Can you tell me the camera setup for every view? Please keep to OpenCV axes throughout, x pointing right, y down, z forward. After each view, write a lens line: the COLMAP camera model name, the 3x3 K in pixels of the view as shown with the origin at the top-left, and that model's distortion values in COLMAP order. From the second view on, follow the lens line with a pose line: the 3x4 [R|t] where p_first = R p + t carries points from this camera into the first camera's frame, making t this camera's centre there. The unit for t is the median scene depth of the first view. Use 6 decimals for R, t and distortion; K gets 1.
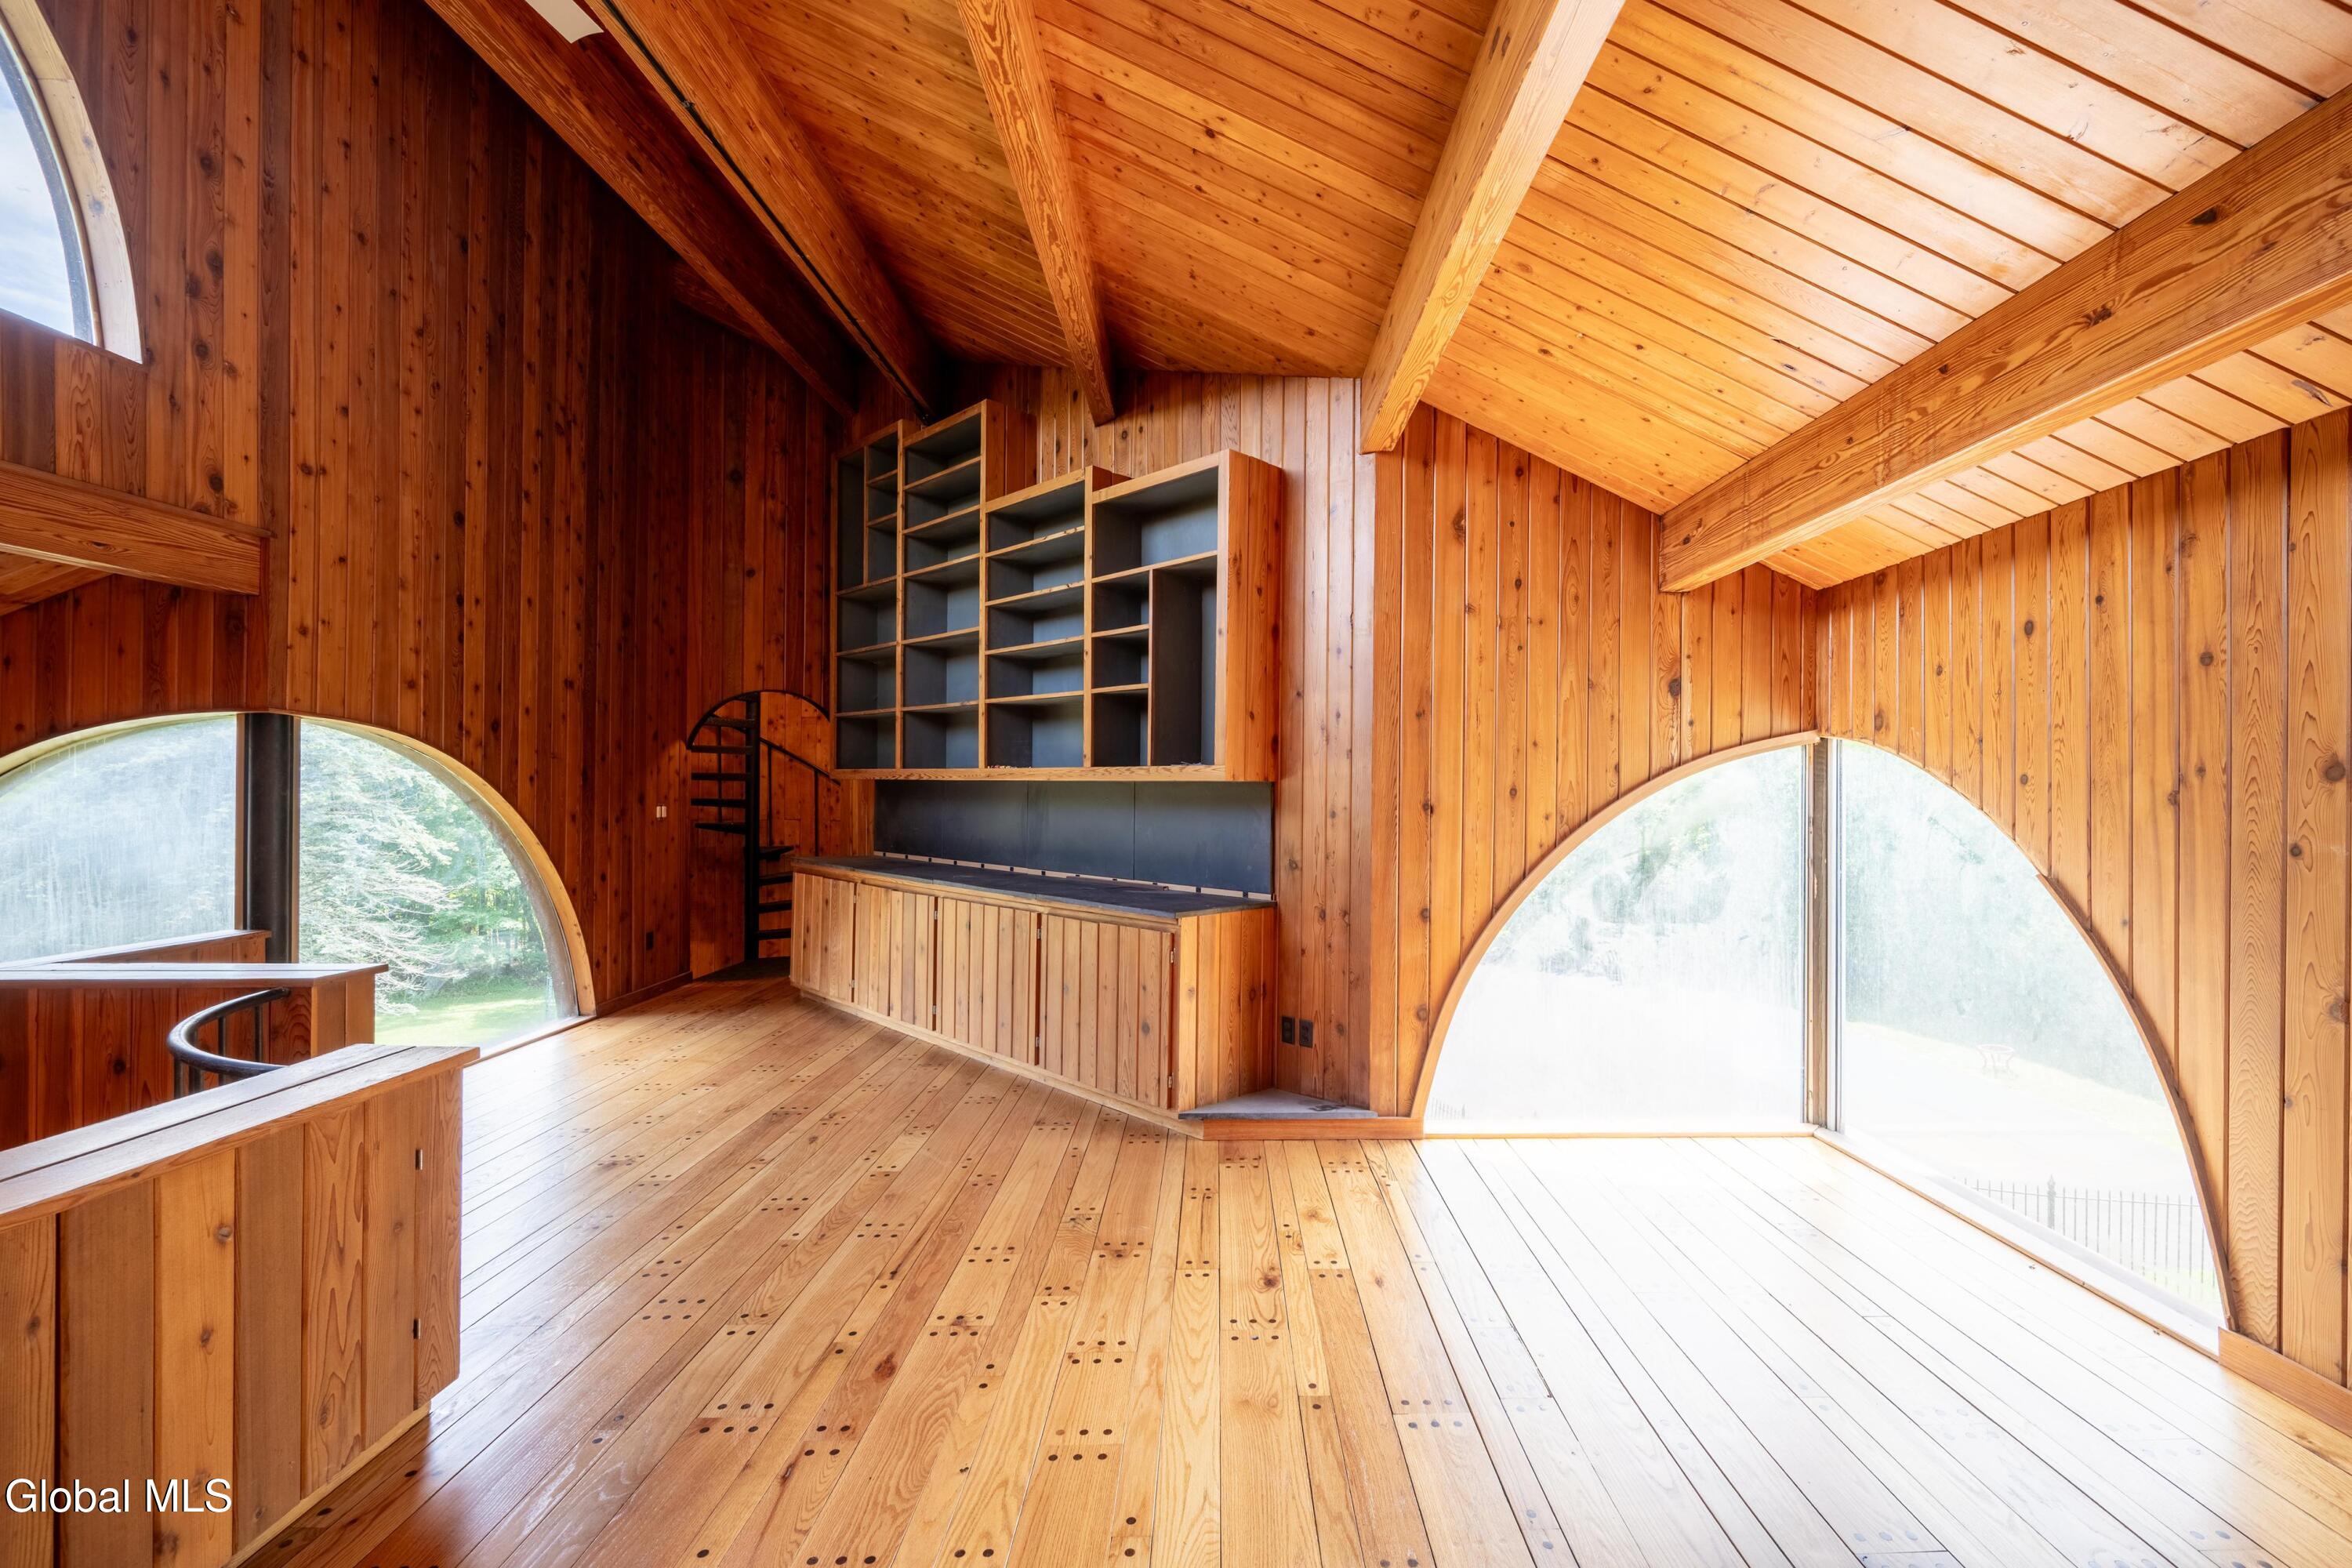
lens RADIAL K [[993.0, 0, 1233.9], [0, 993.0, 788.5], [0, 0, 1]] dist [-0.002633, -0.000118]
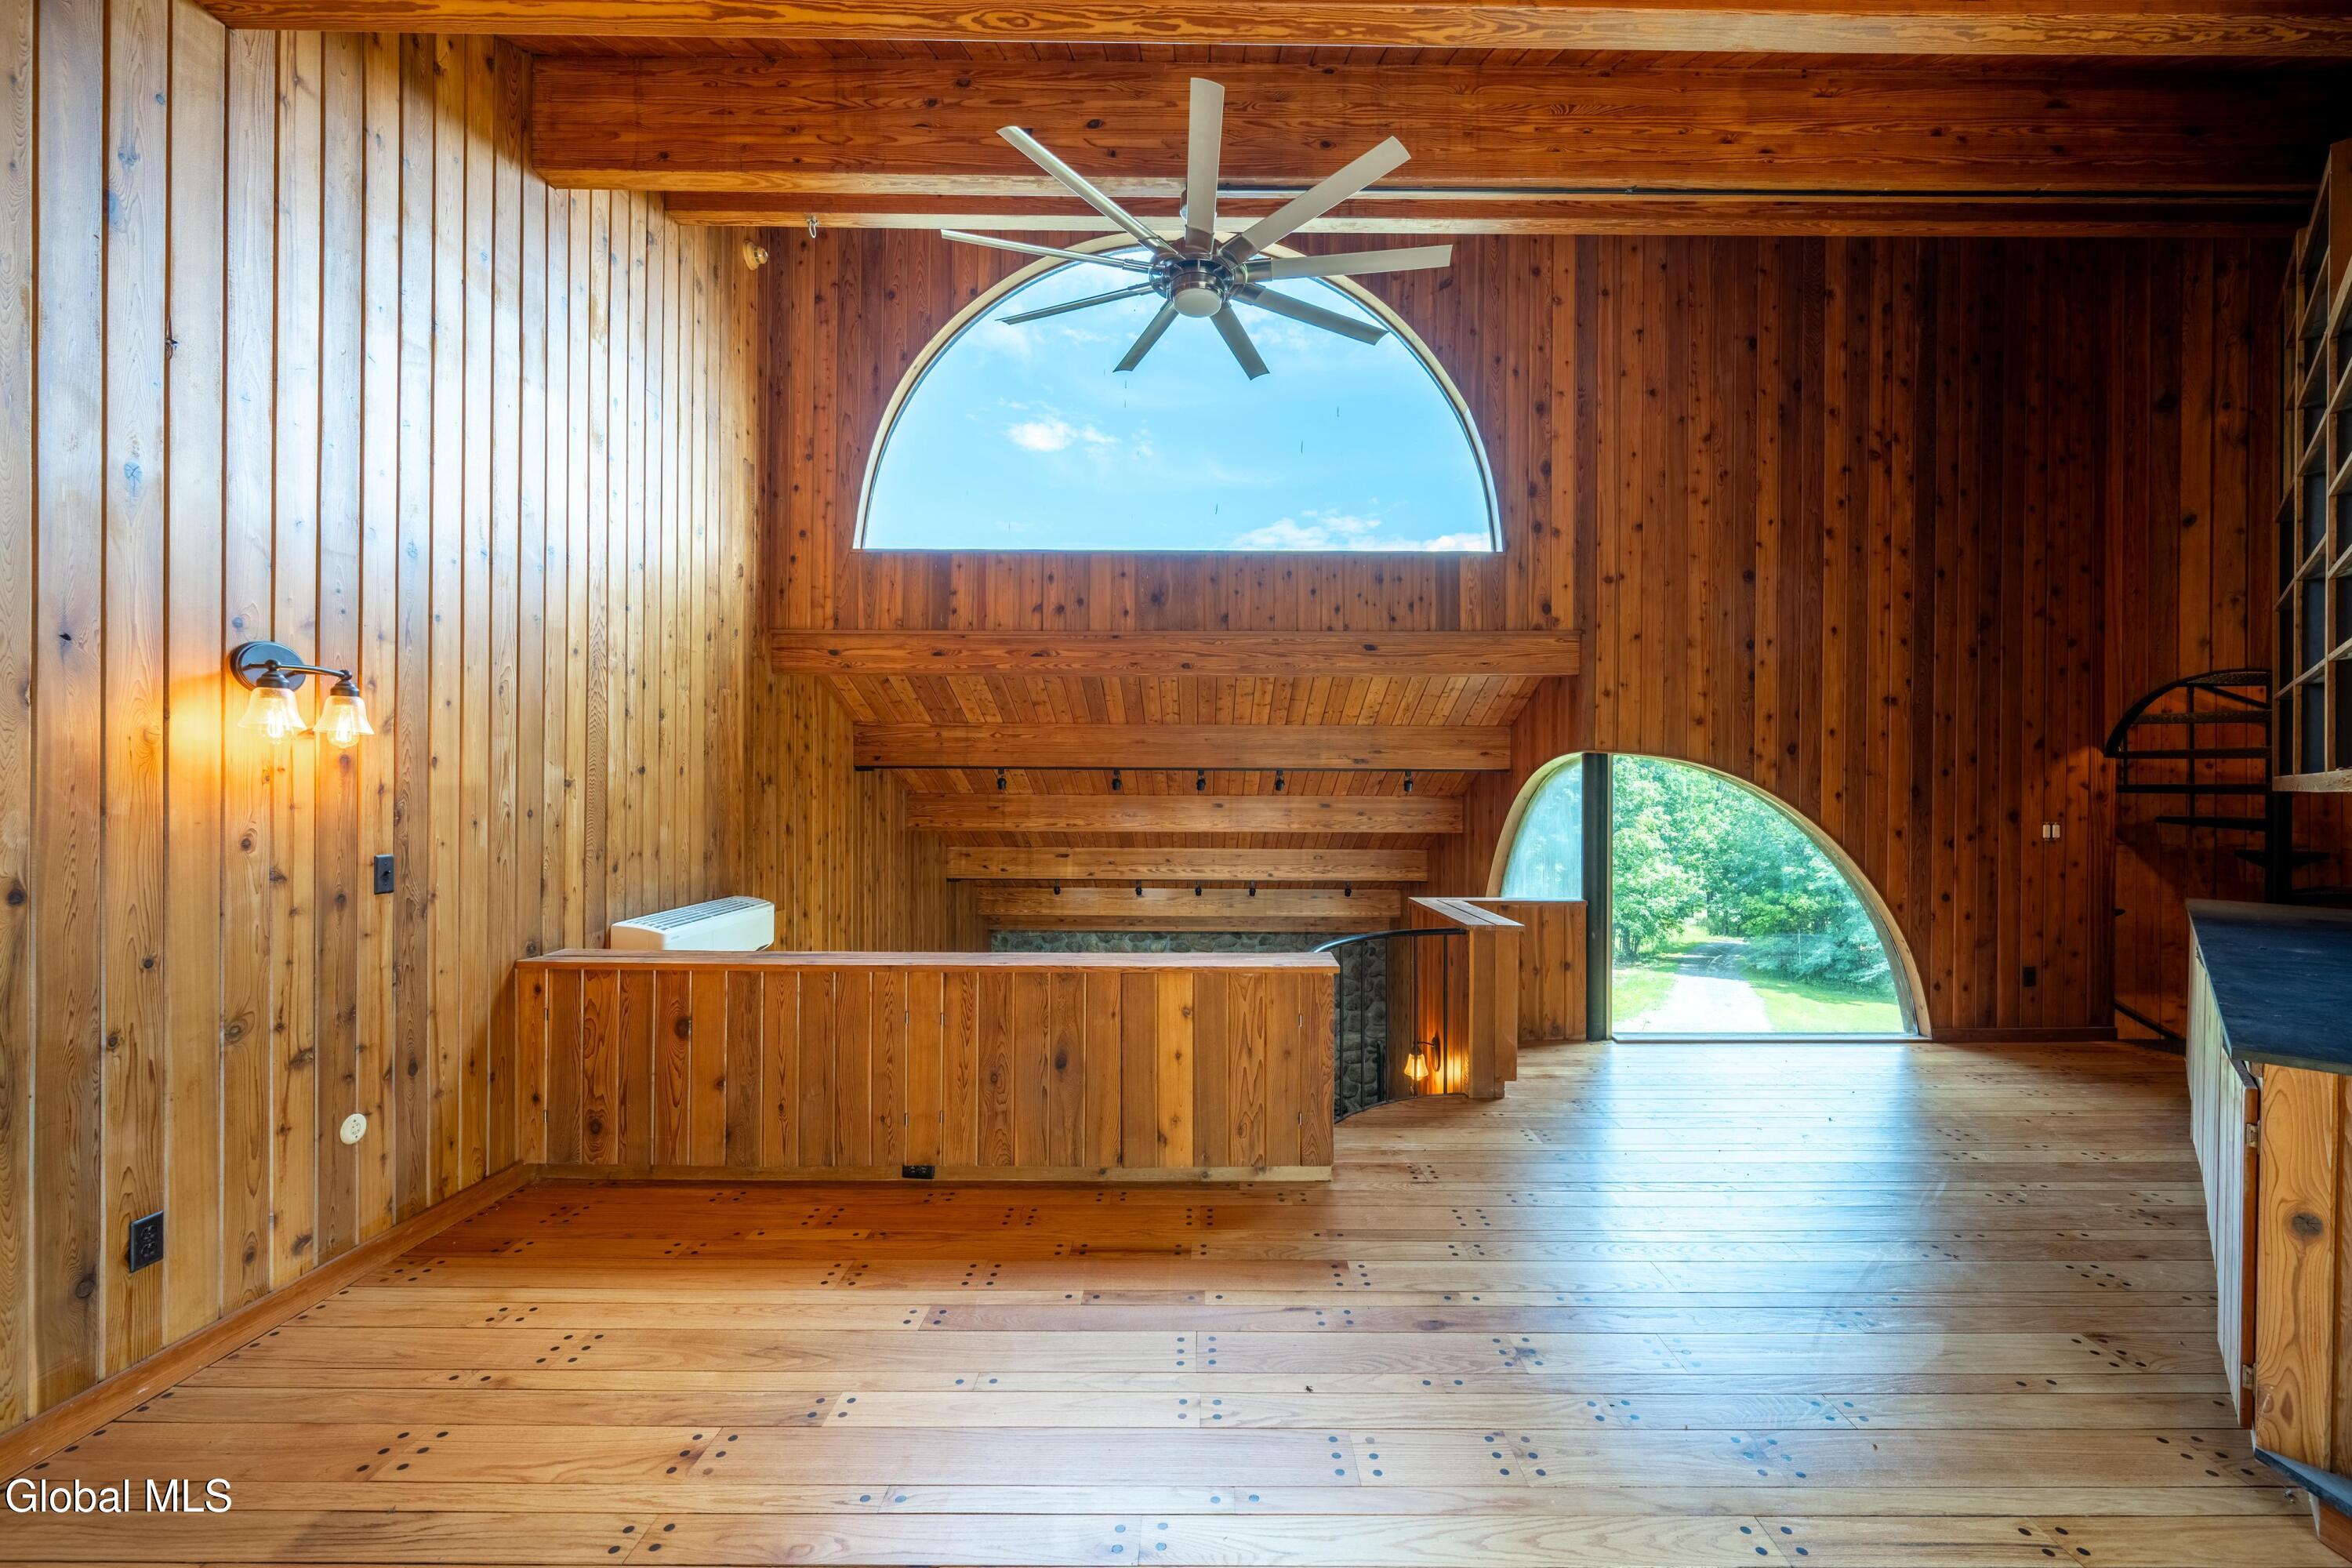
lens RADIAL K [[936.1, 0, 1203.2], [0, 936.1, 796.7], [0, 0, 1]] dist [-0.001398, -0.000104]
pose [[-0.026622, -0.005972, -0.999628, 0.405687], [-0.000707, 0.999982, -0.005956, -0.002234], [0.999645, 0.000548, -0.026626, 0.437698]]
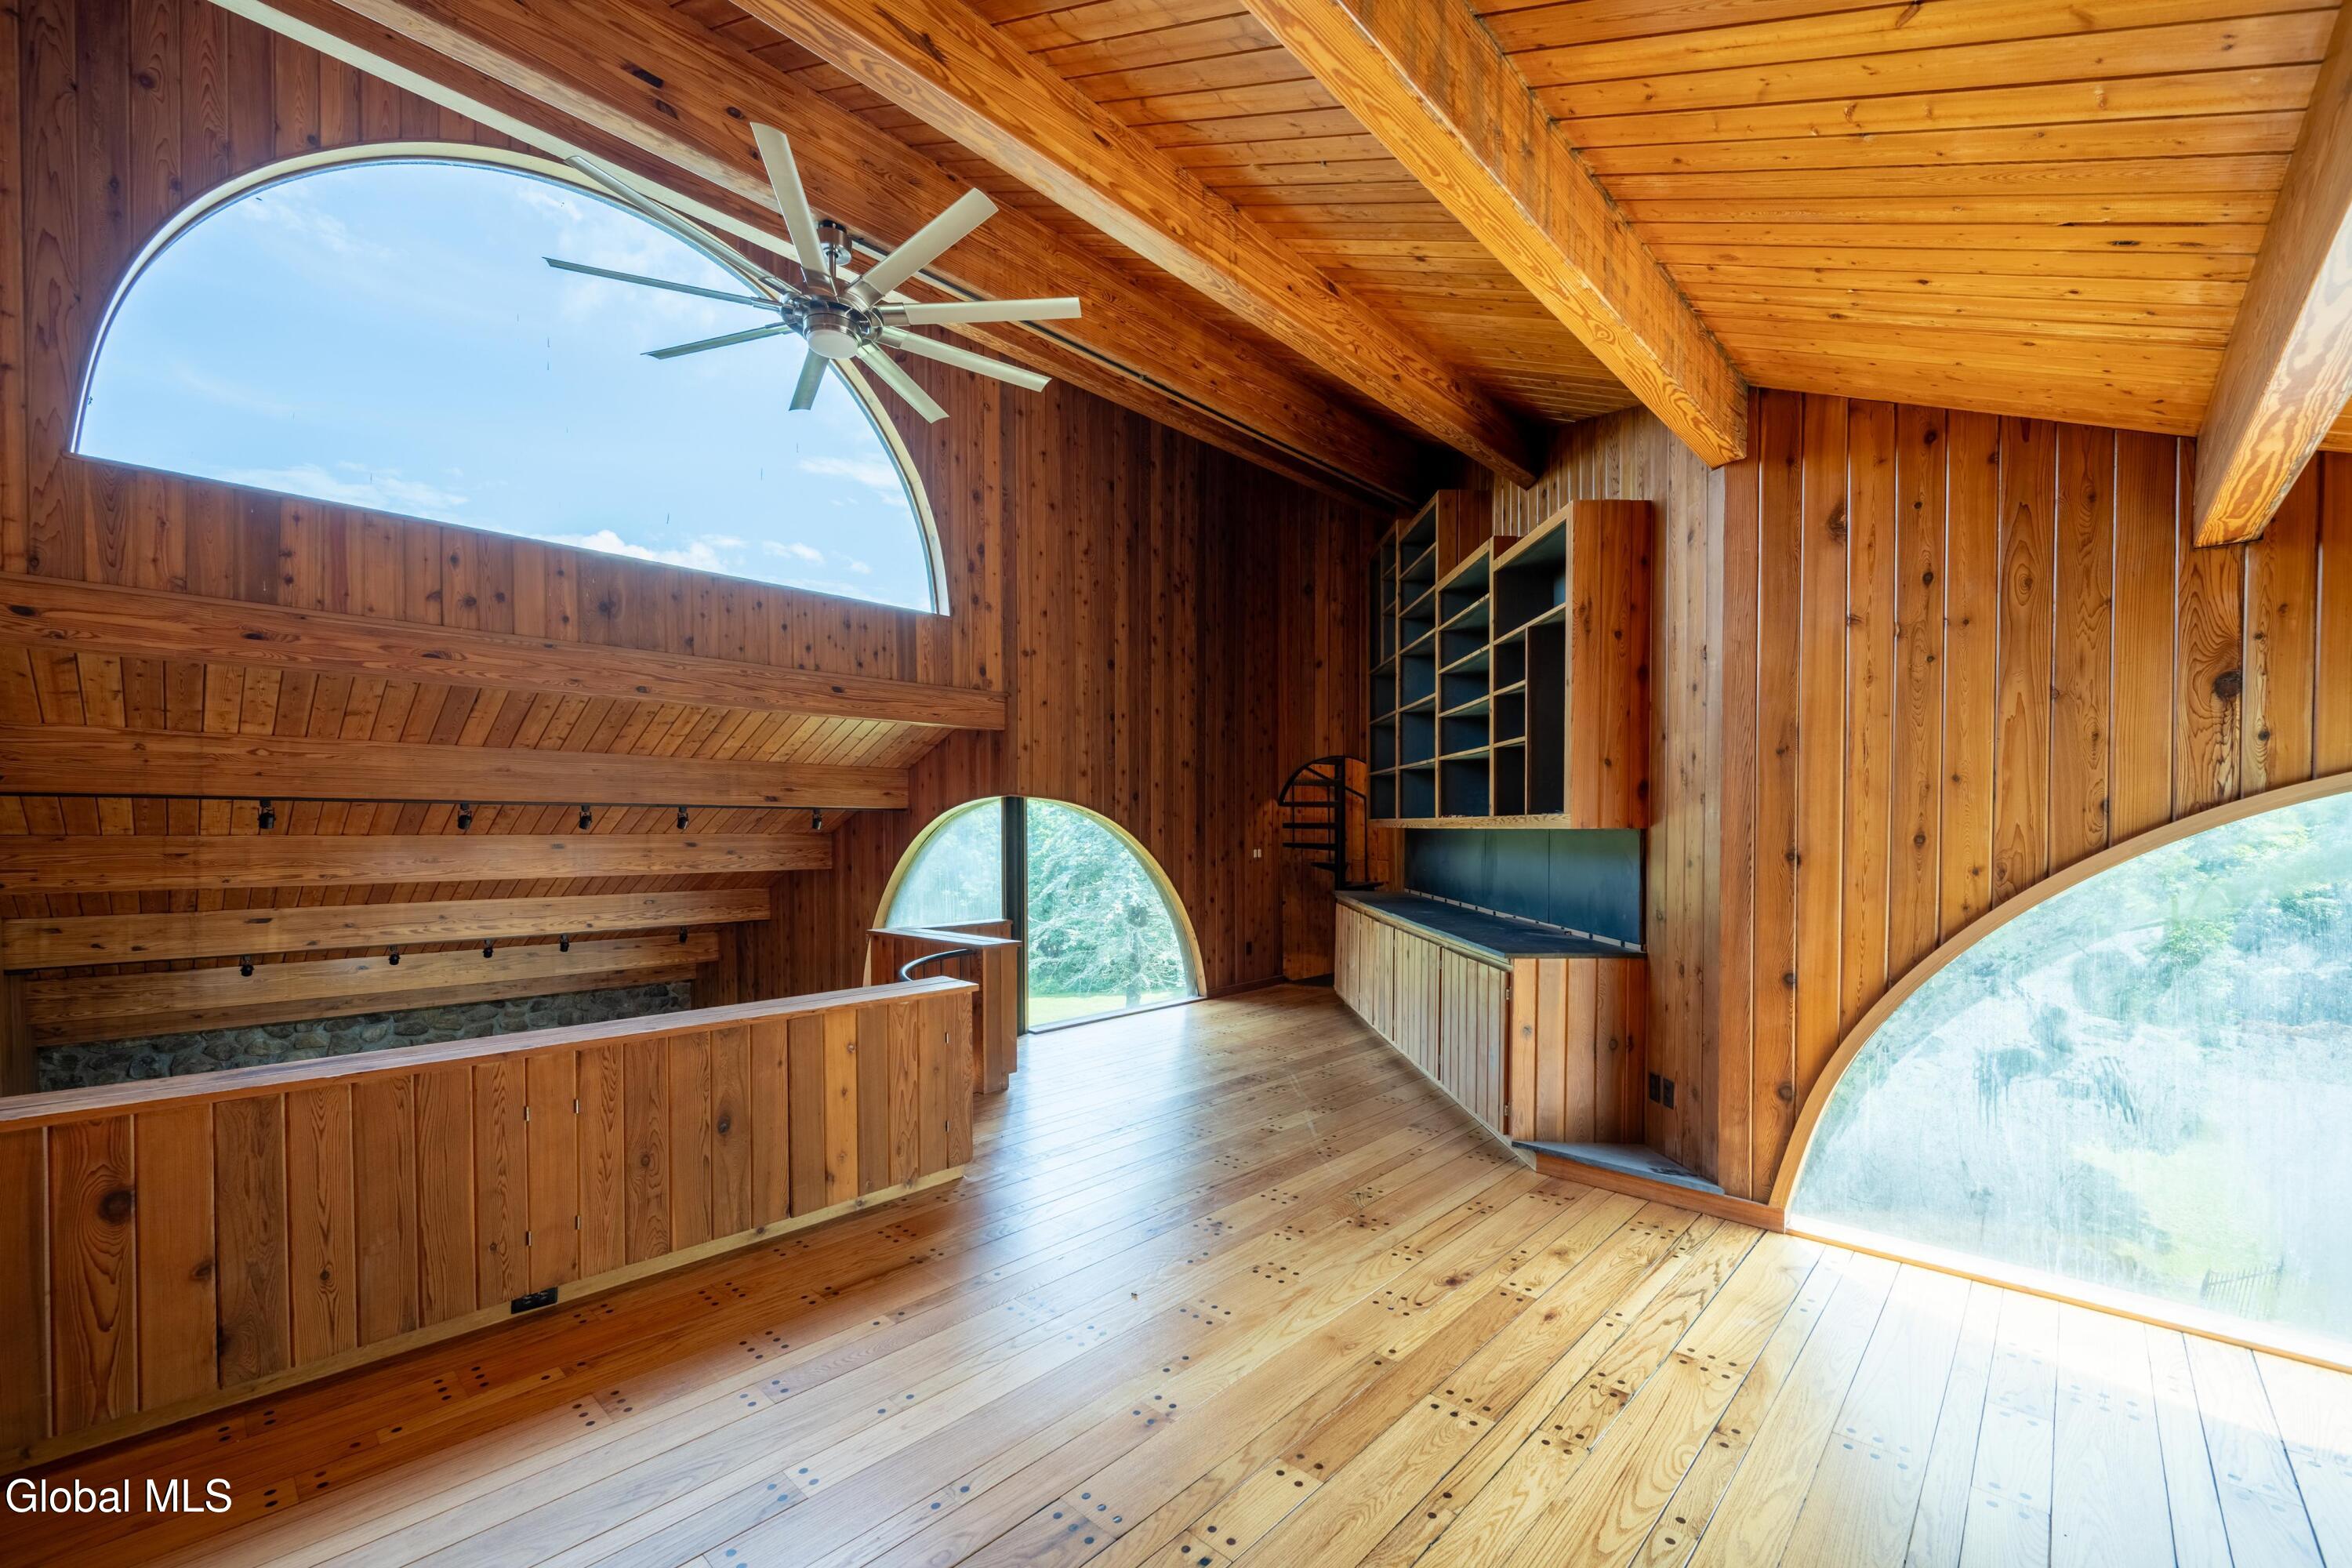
lens RADIAL K [[943.8, 0, 1141.4], [0, 943.8, 845.8], [0, 0, 1]] dist [-0.000830, -0.000217]
pose [[0.687457, 0.002026, -0.726223, 0.376938], [0.010392, 0.999866, 0.012627, -0.007048], [0.726151, -0.016228, 0.687344, 0.015009]]
